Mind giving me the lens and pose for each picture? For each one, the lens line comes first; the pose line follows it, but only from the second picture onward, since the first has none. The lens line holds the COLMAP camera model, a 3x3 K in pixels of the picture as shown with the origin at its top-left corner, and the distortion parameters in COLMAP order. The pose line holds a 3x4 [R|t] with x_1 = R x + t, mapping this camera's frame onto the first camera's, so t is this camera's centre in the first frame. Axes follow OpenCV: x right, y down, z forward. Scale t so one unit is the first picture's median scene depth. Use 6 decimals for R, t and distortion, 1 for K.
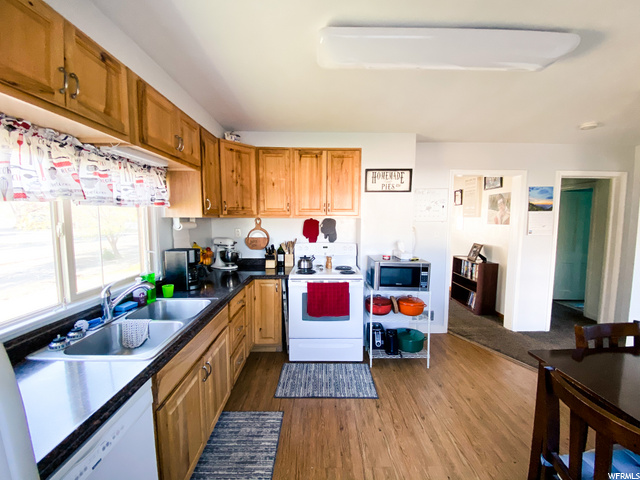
lens RADIAL K [[259.3, 0, 320.0], [0, 259.3, 240.0], [0, 0, 1]] dist [0.000407, -0.011413]
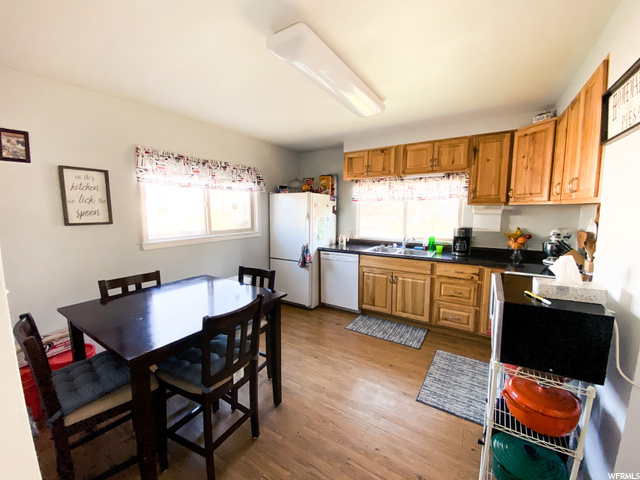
lens RADIAL K [[259.3, 0, 320.0], [0, 259.3, 240.0], [0, 0, 1]] dist [0.000407, -0.011413]
pose [[-0.546801, 0.105559, -0.830582, 1.242635], [-0.073609, 0.982118, 0.173277, -0.093369], [0.834020, 0.155886, -0.529254, 1.234270]]
